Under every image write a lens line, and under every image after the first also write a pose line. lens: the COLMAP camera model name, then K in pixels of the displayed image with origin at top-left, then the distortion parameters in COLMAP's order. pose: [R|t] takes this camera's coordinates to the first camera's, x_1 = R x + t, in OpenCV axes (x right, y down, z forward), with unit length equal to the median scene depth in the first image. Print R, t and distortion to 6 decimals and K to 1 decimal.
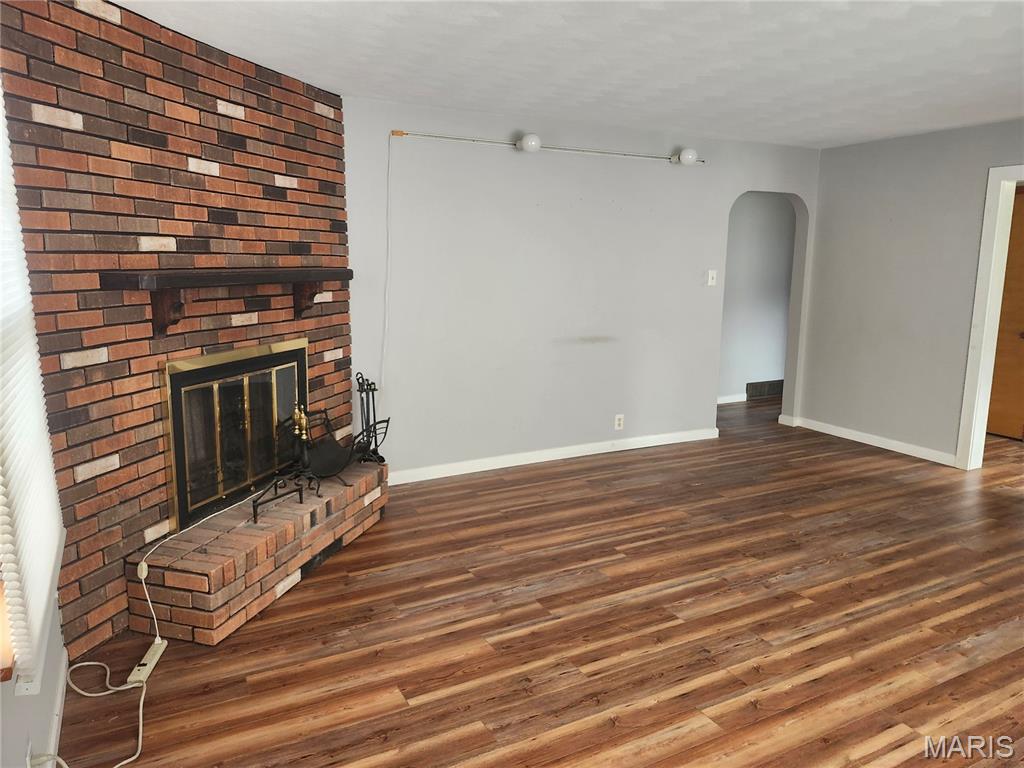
lens RADIAL K [[695.5, 0, 509.5], [0, 695.5, 366.8], [0, 0, 1]] dist [0.088594, -0.112106]
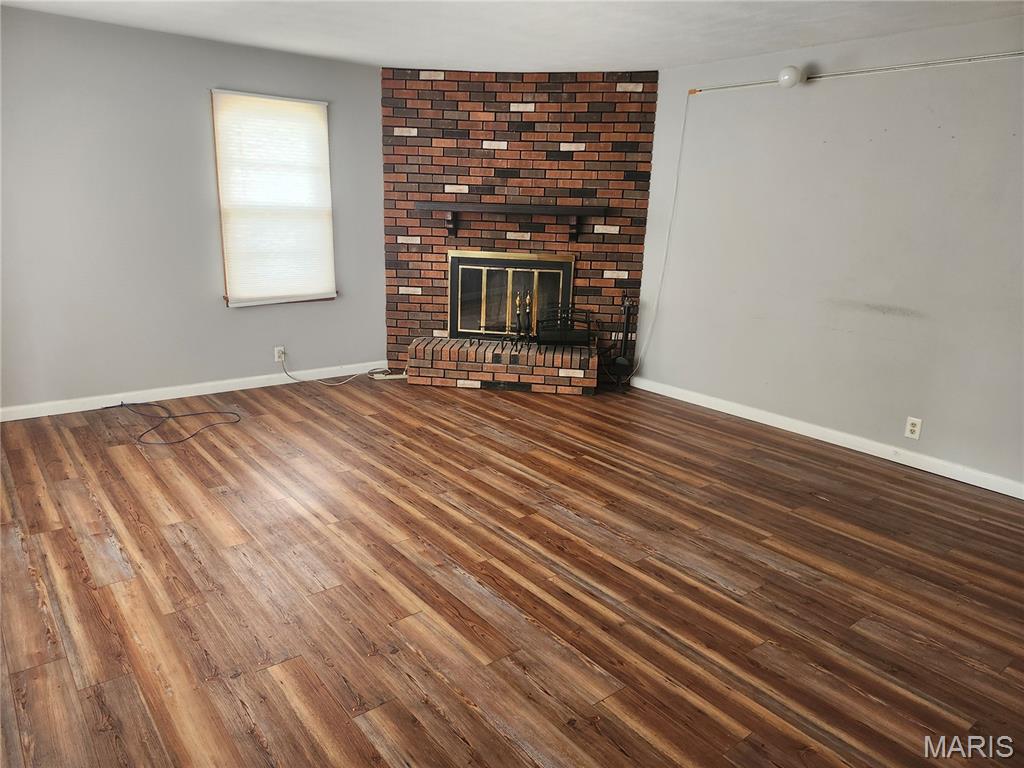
lens RADIAL K [[695.5, 0, 509.5], [0, 695.5, 366.8], [0, 0, 1]] dist [0.088594, -0.112106]
pose [[0.188916, 0.224974, -0.955875, 1.345005], [-0.182299, 0.964518, 0.190979, -0.085032], [0.964924, 0.138176, 0.223225, 0.694735]]
